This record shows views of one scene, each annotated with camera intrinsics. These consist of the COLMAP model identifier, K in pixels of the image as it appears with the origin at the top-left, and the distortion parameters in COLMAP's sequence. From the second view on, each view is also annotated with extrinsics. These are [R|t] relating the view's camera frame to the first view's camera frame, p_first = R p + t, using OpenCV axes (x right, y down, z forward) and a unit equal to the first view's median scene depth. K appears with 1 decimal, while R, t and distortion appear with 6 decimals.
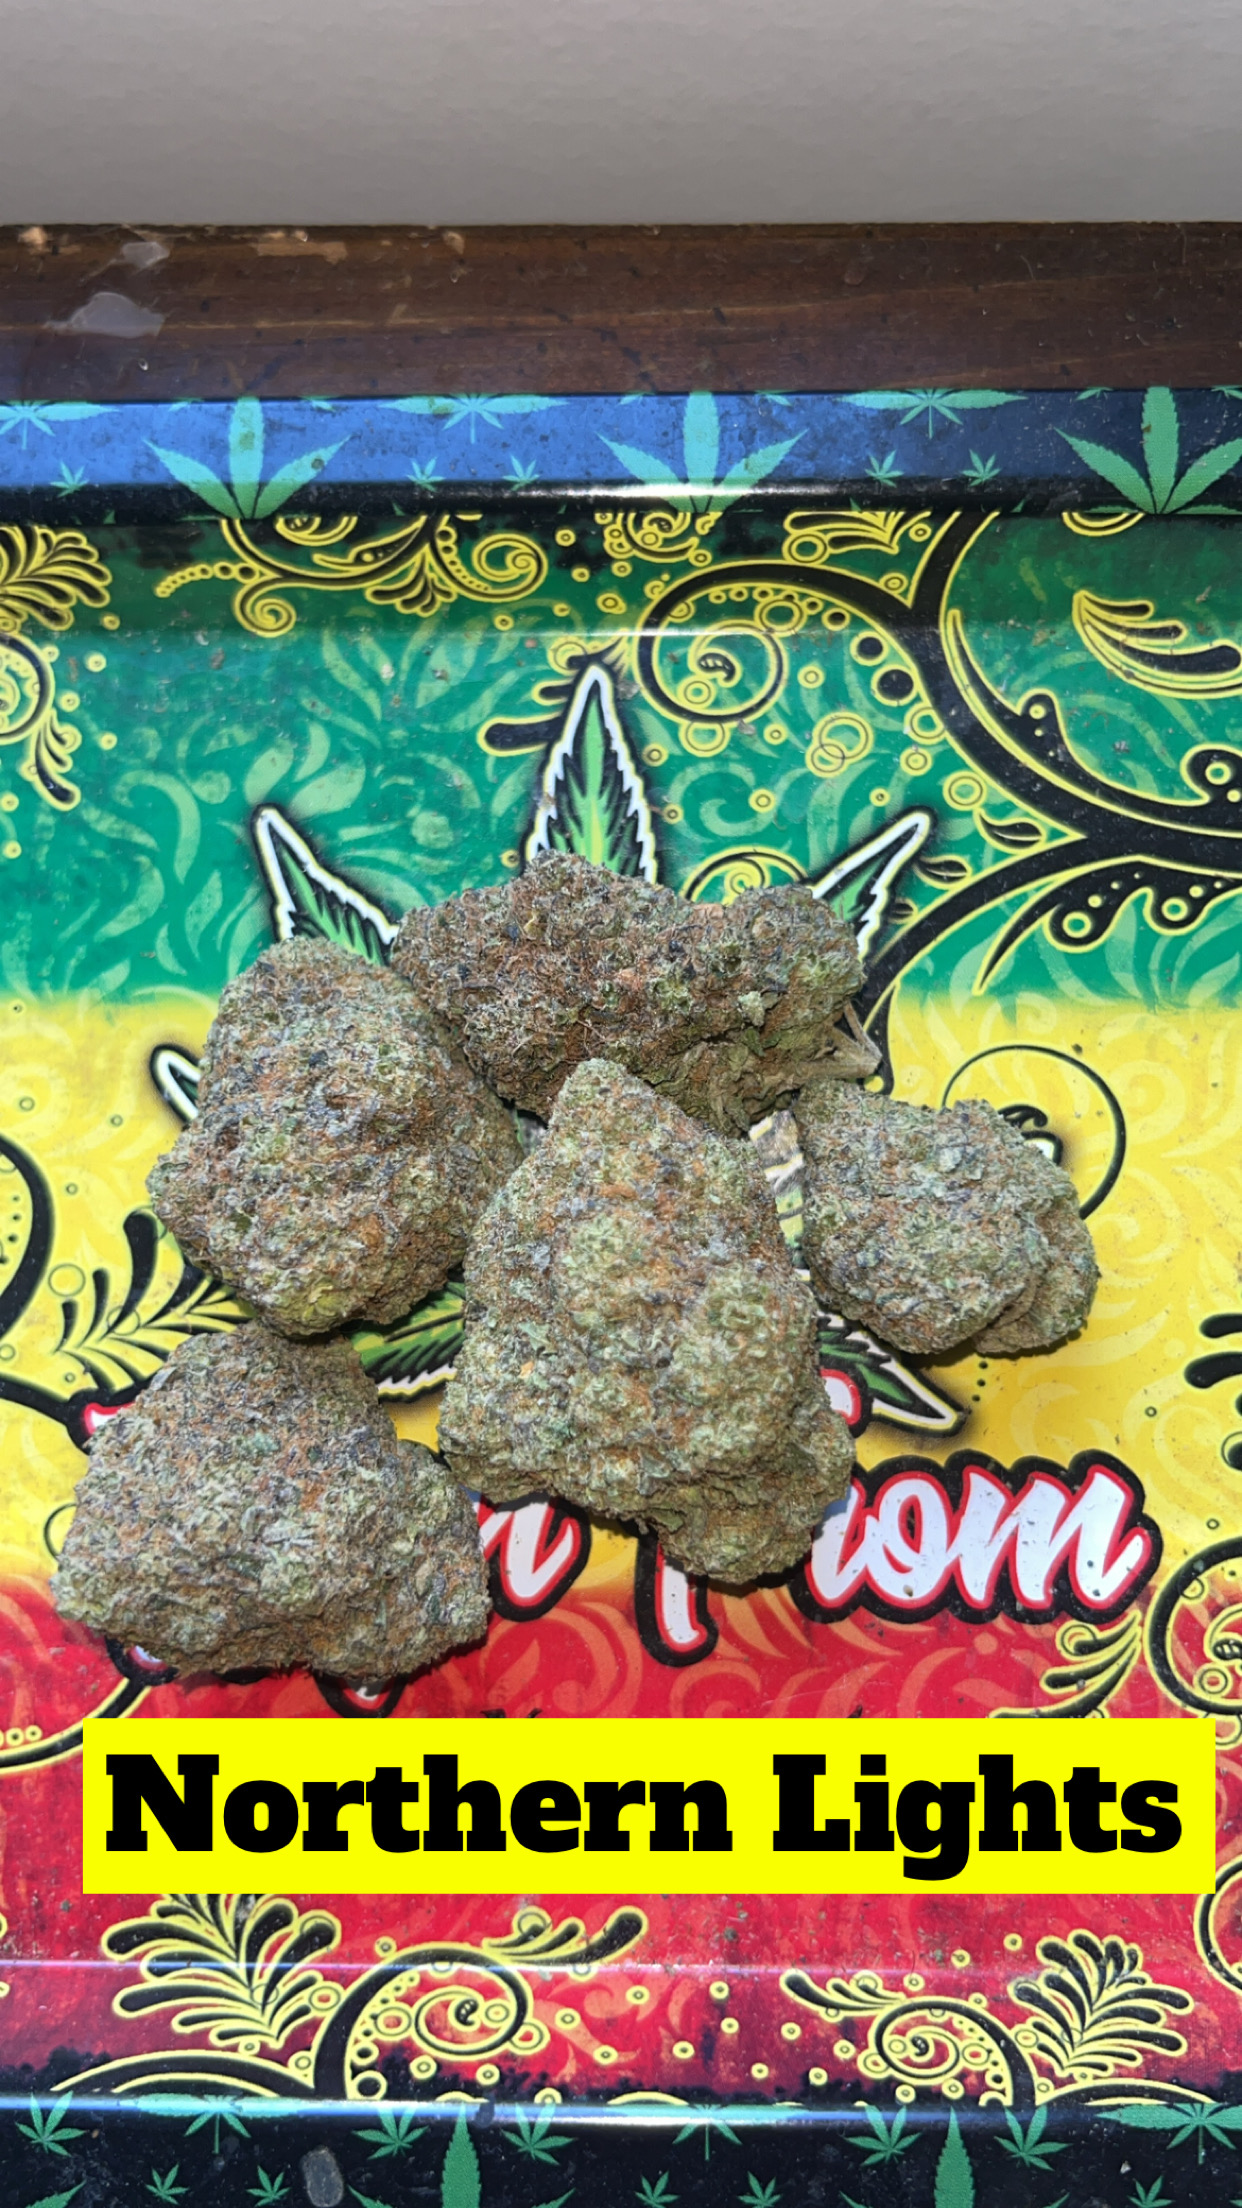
lens RADIAL K [[1782.8, 0, 619.1], [0, 1782.8, 1120.0], [0, 0, 1]] dist [0.005620, -0.038920]
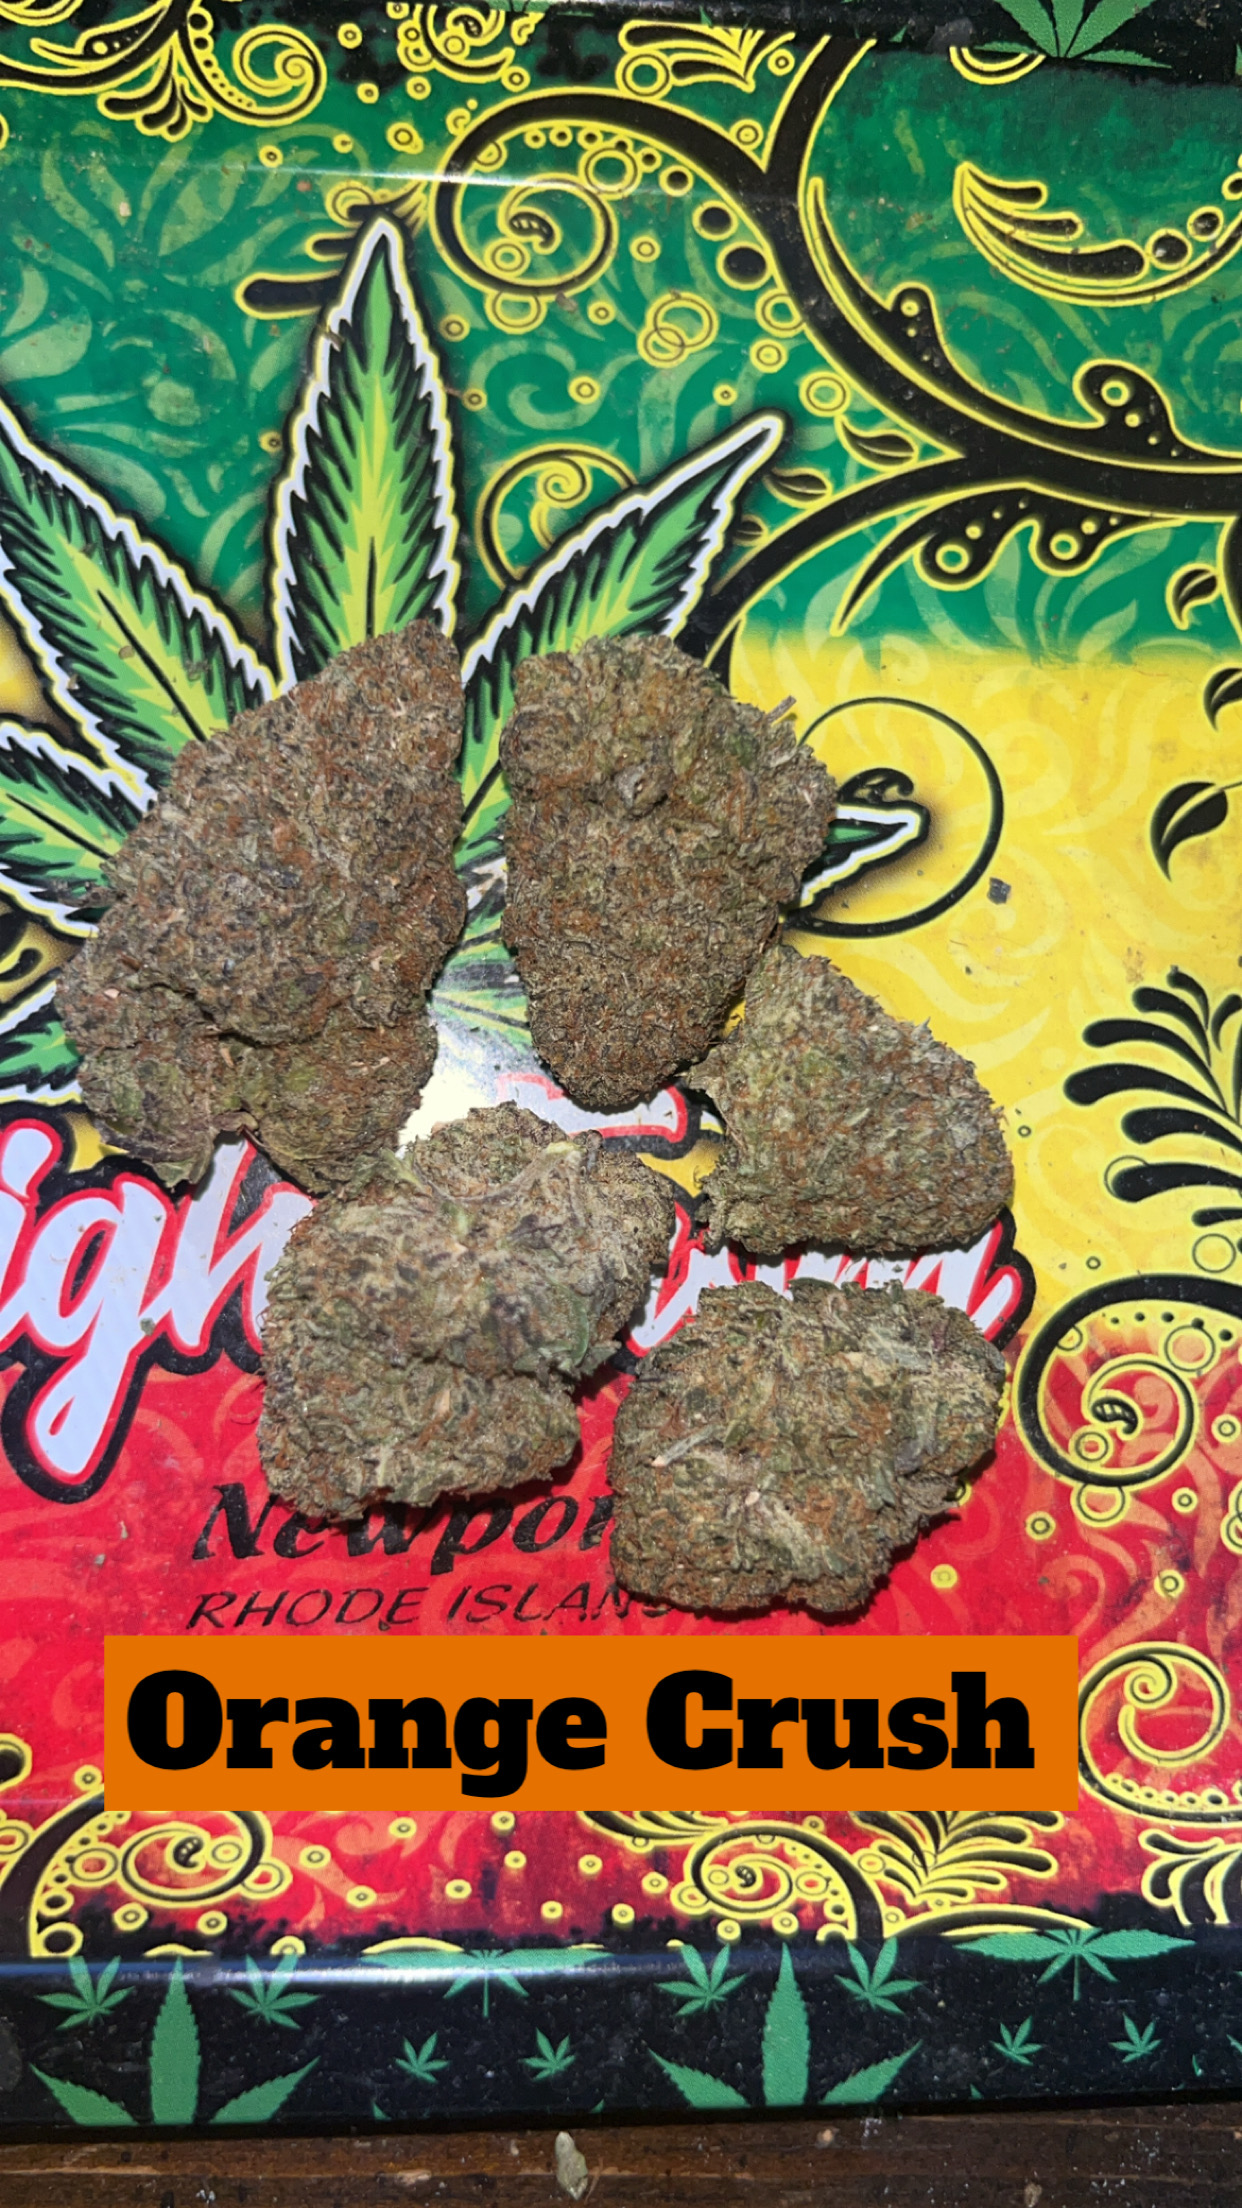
lens RADIAL K [[1808.4, 0, 608.9], [0, 1808.4, 1104.7], [0, 0, 1]] dist [-0.045719, 0.016168]
pose [[0.993297, 0.019524, 0.113931, 0.004118], [-0.021207, 0.999683, 0.013581, 0.145578], [-0.113630, -0.015906, 0.993396, 0.177458]]
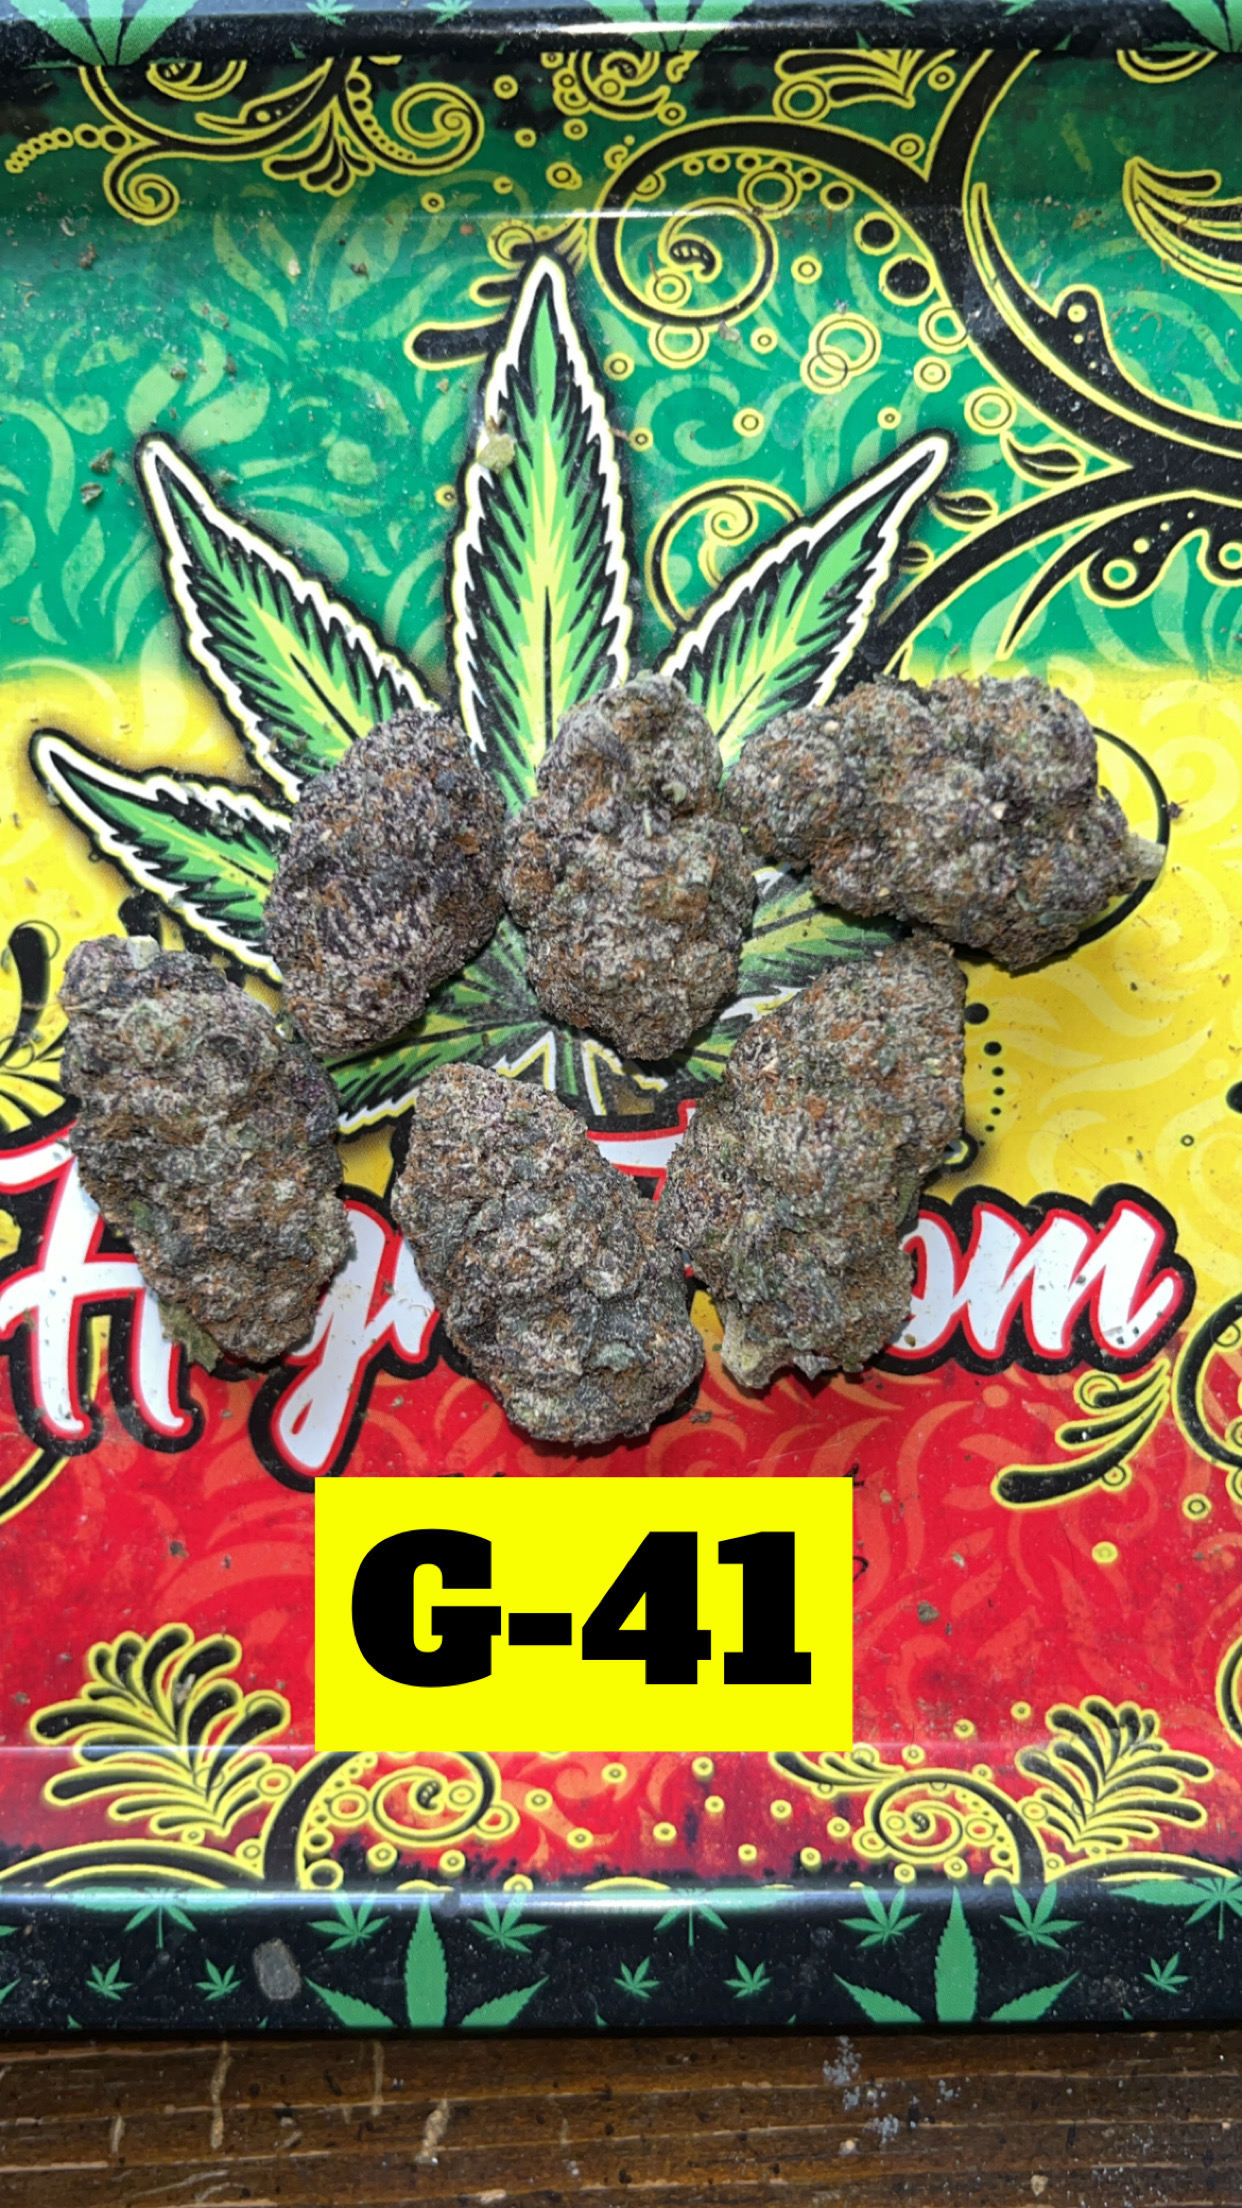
lens RADIAL K [[1812.8, 0, 621.0], [0, 1812.8, 1104.0], [0, 0, 1]] dist [-0.040803, 0.016562]
pose [[0.999788, -0.012948, 0.016016, 0.003380], [0.010469, 0.989202, 0.146184, 0.012371], [-0.017736, -0.145986, 0.989128, 0.126110]]
